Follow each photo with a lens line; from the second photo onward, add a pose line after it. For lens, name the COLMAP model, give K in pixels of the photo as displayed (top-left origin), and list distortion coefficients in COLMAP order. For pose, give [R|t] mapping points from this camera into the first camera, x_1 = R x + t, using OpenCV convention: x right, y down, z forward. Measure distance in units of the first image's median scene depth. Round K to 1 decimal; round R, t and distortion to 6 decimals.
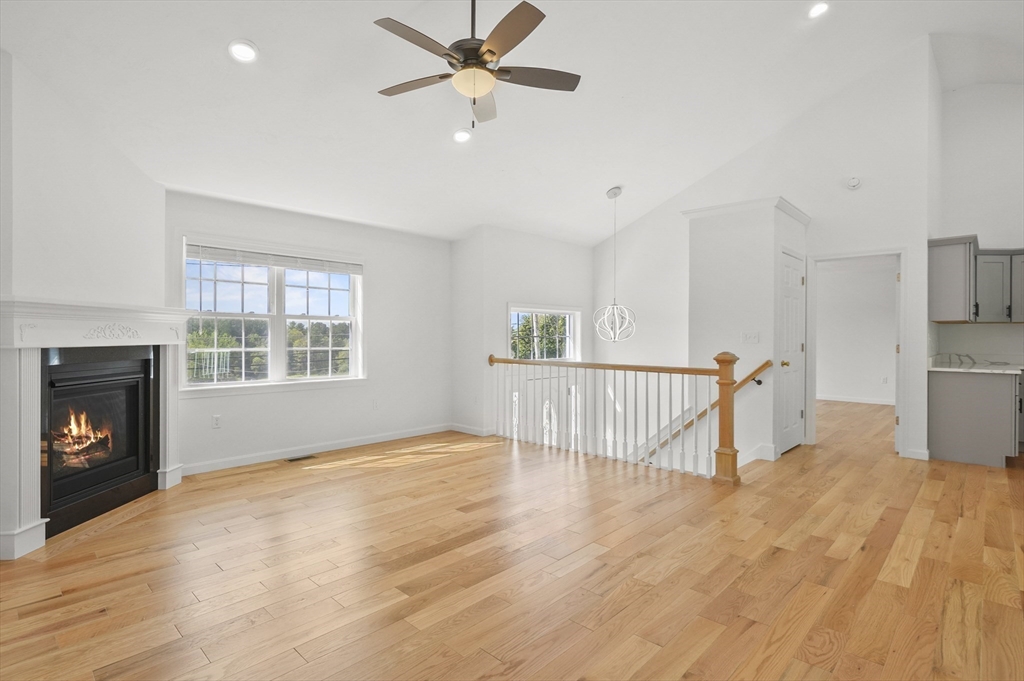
lens RADIAL K [[505.5, 0, 508.0], [0, 505.5, 338.0], [0, 0, 1]] dist [0.006553, -0.006270]
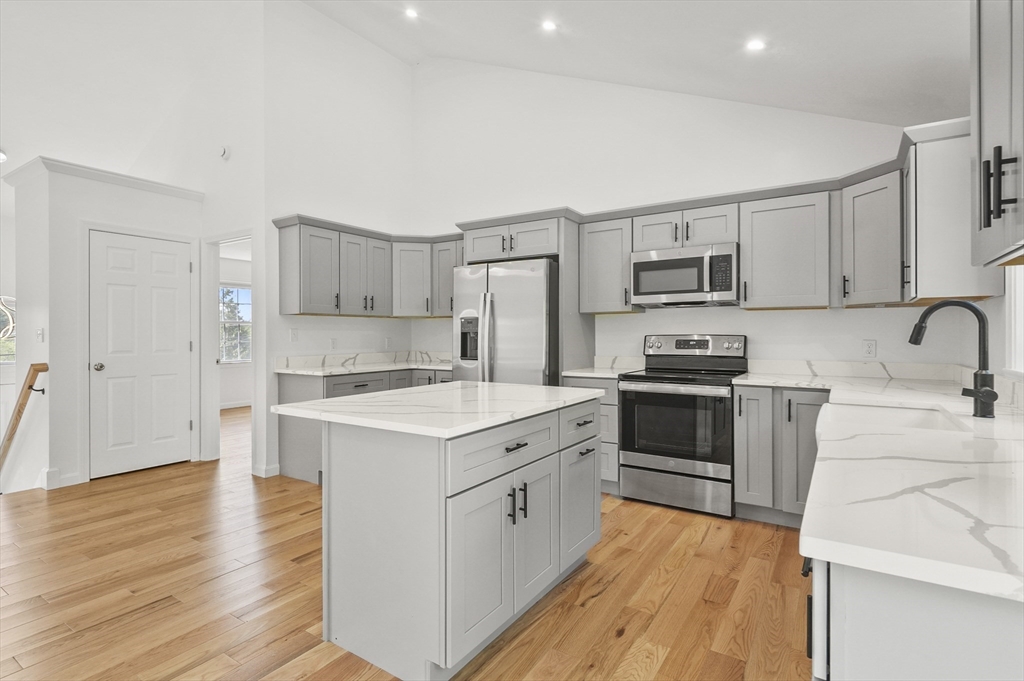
lens RADIAL K [[505.5, 0, 507.7], [0, 505.5, 335.8], [0, 0, 1]] dist [0.006553, -0.006270]
pose [[0.983713, -0.004942, 0.179677, 1.062096], [0.004546, 0.999986, 0.002616, 0.002110], [-0.179687, -0.001757, 0.983722, 0.085755]]
